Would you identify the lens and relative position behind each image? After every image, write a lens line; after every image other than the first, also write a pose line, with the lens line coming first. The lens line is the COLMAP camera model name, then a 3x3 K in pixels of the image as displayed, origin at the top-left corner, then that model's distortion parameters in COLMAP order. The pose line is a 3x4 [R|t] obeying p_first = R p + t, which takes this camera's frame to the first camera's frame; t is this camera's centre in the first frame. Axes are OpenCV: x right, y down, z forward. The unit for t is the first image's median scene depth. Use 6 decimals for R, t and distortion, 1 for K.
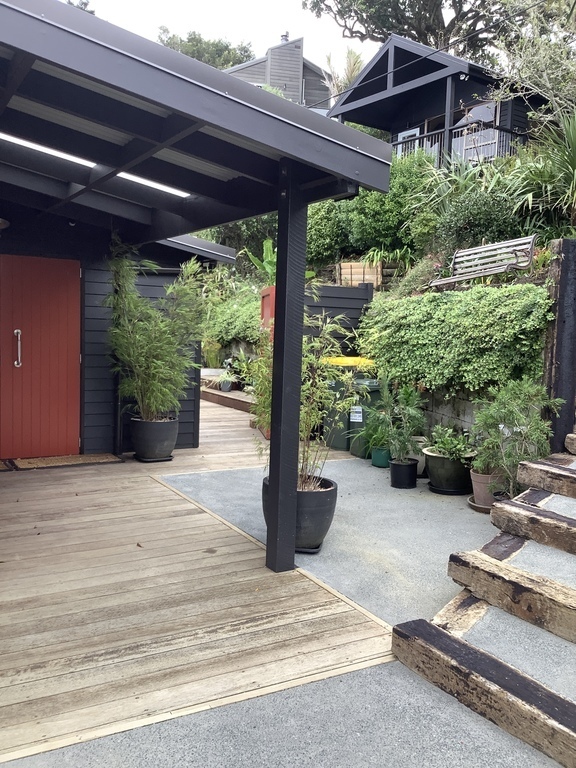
lens RADIAL K [[701.3, 0, 287.4], [0, 701.3, 384.4], [0, 0, 1]] dist [-0.002664, 0.000000]
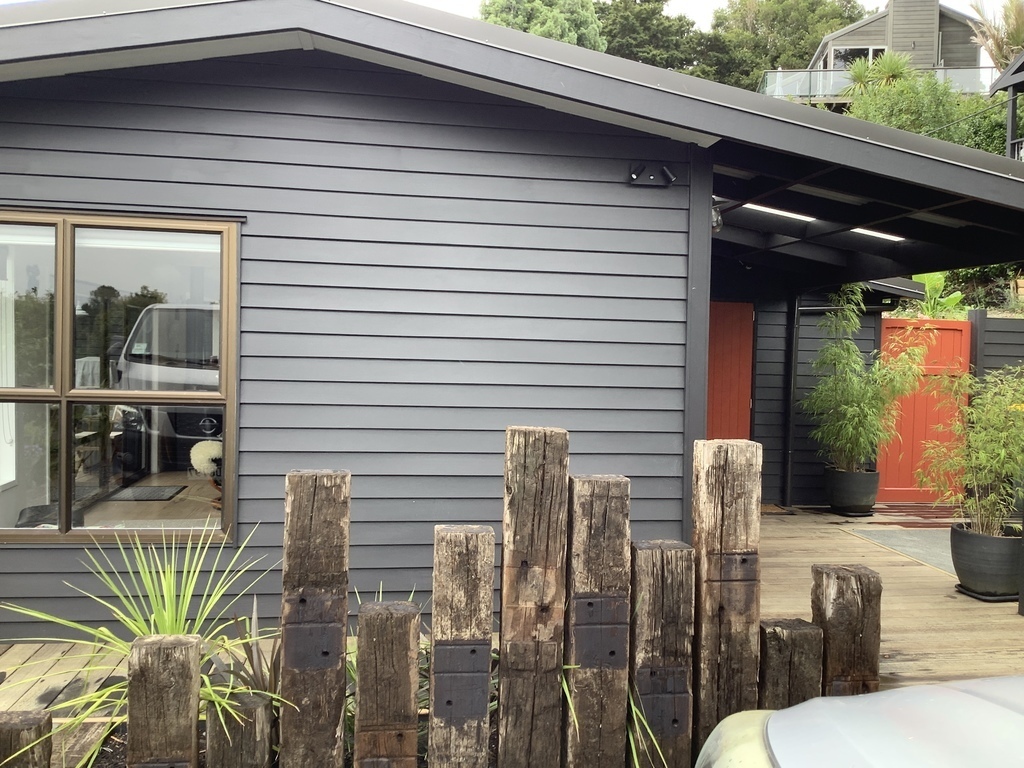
lens RADIAL K [[935.1, 0, 513.5], [0, 935.1, 381.5], [0, 0, 1]] dist [-0.002664, 0.000000]
pose [[0.927450, -0.005965, -0.373900, -0.133601], [-0.016682, 0.998217, -0.057305, 0.013115], [0.373575, 0.059385, 0.925697, -0.351812]]
